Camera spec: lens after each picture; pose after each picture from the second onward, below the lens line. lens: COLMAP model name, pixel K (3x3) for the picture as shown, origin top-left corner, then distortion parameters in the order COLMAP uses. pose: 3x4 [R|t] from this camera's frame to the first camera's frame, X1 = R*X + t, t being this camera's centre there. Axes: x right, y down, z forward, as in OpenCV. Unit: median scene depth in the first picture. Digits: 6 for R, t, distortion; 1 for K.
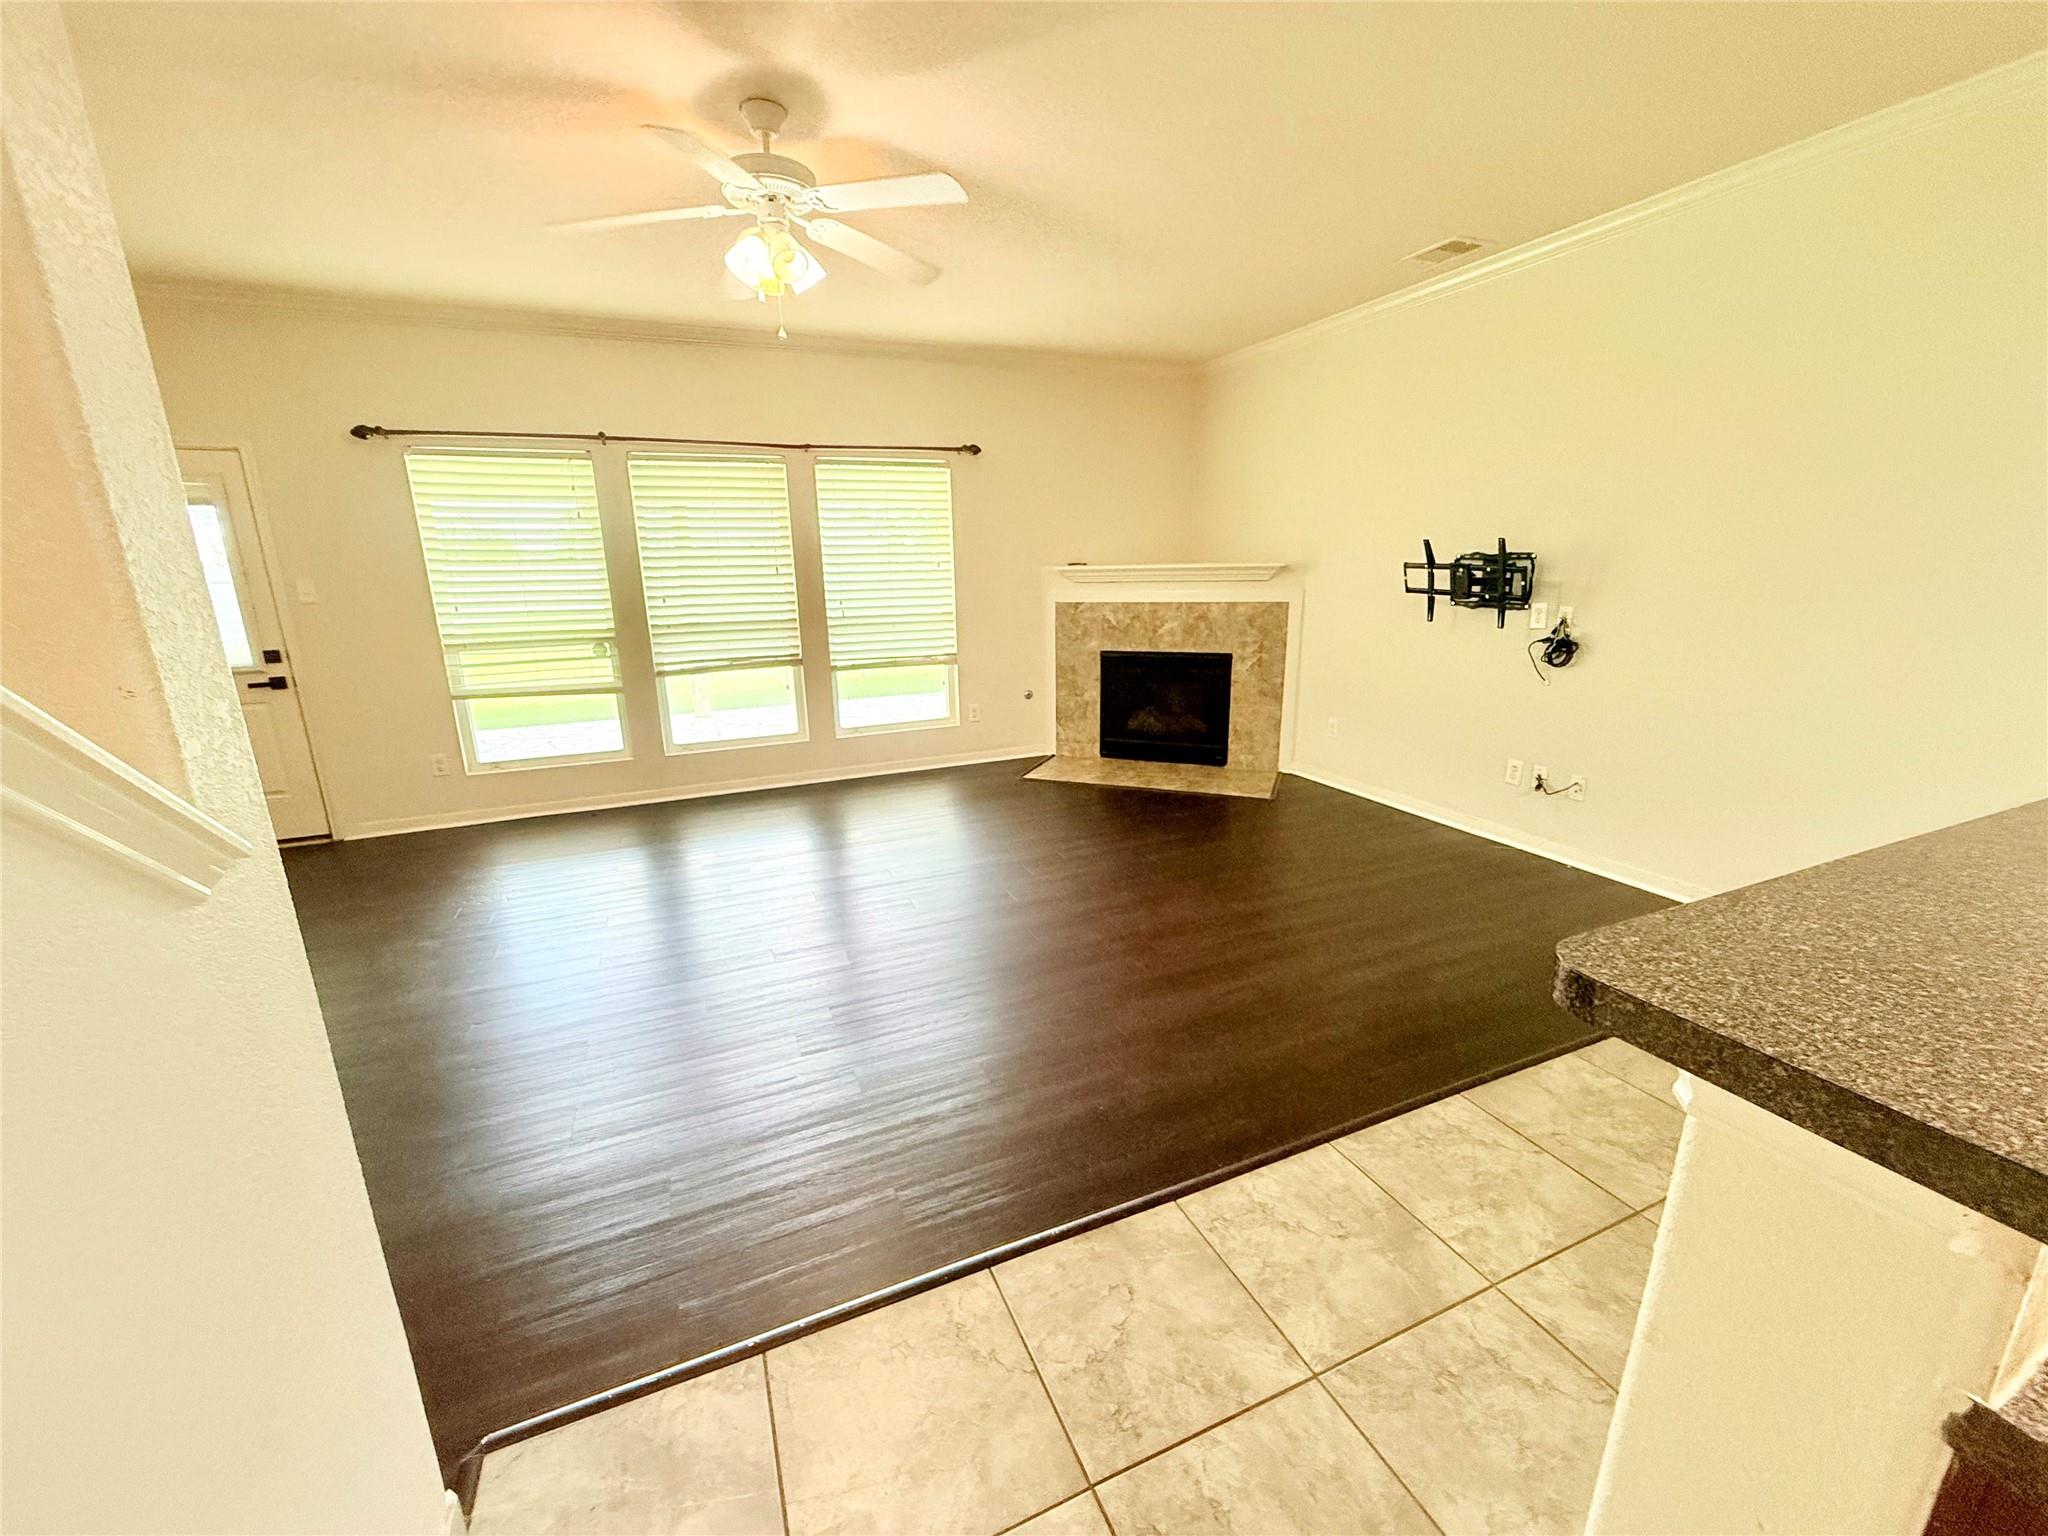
lens RADIAL K [[812.8, 0, 1020.9], [0, 812.8, 768.2], [0, 0, 1]] dist [0.000998, 0.000030]
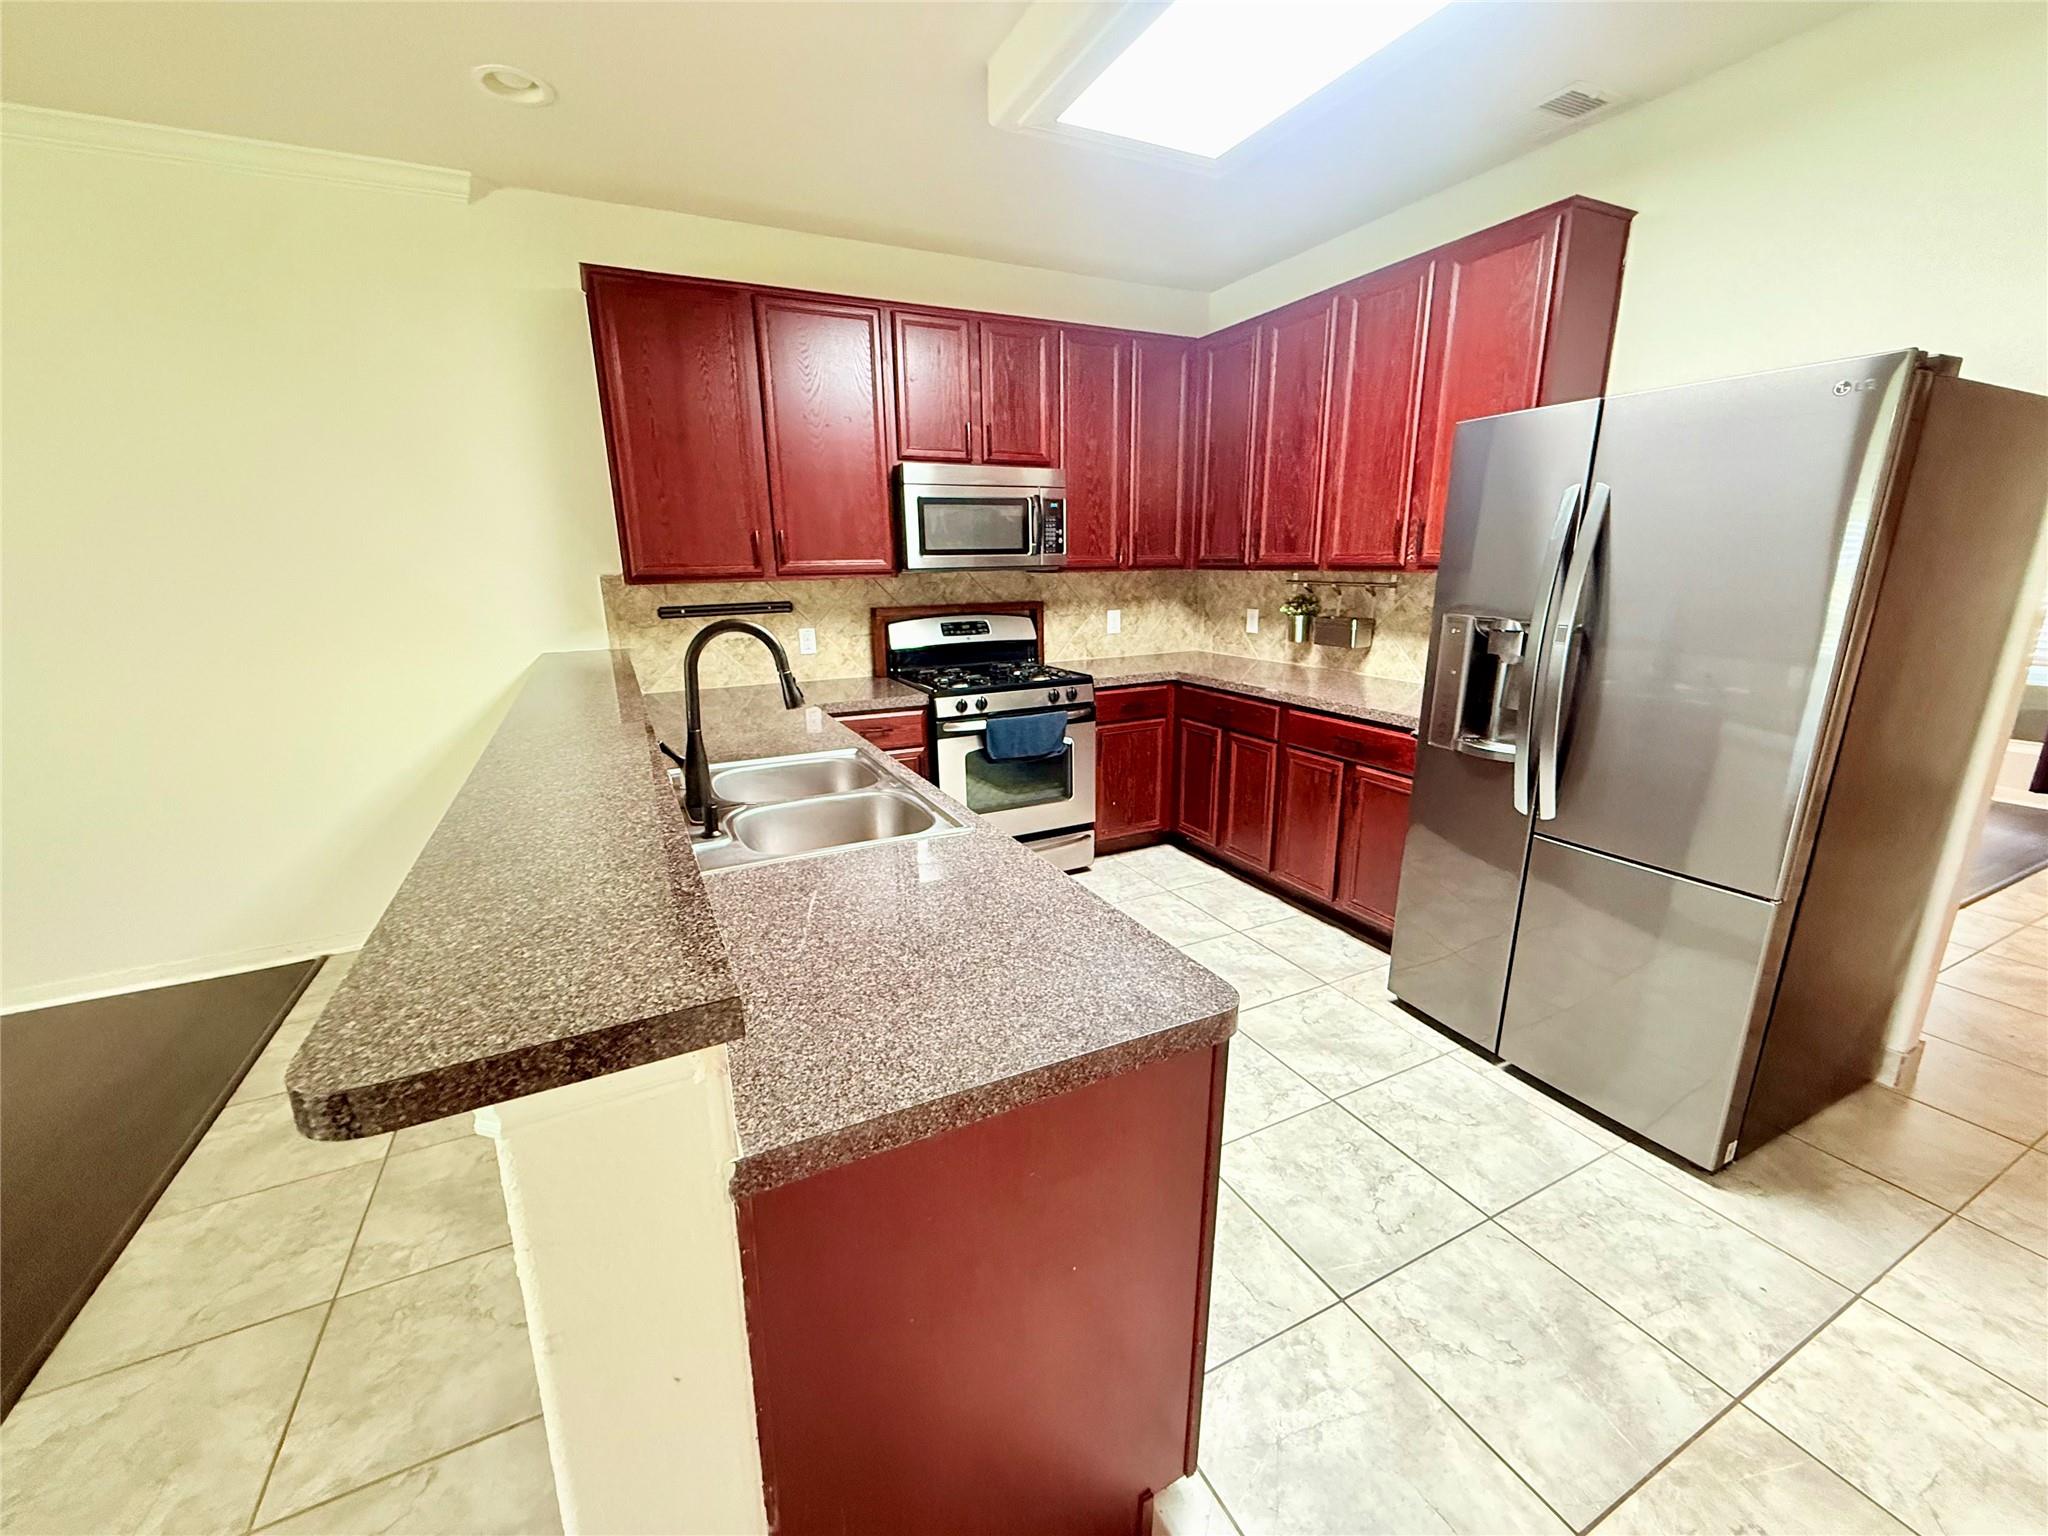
lens RADIAL K [[812.8, 0, 1016.7], [0, 812.8, 768.9], [0, 0, 1]] dist [0.000998, 0.000030]
pose [[-0.049699, -0.234021, 0.970960, -0.091334], [0.266152, 0.933905, 0.238713, -0.082060], [-0.962649, 0.270287, 0.015871, 0.255922]]
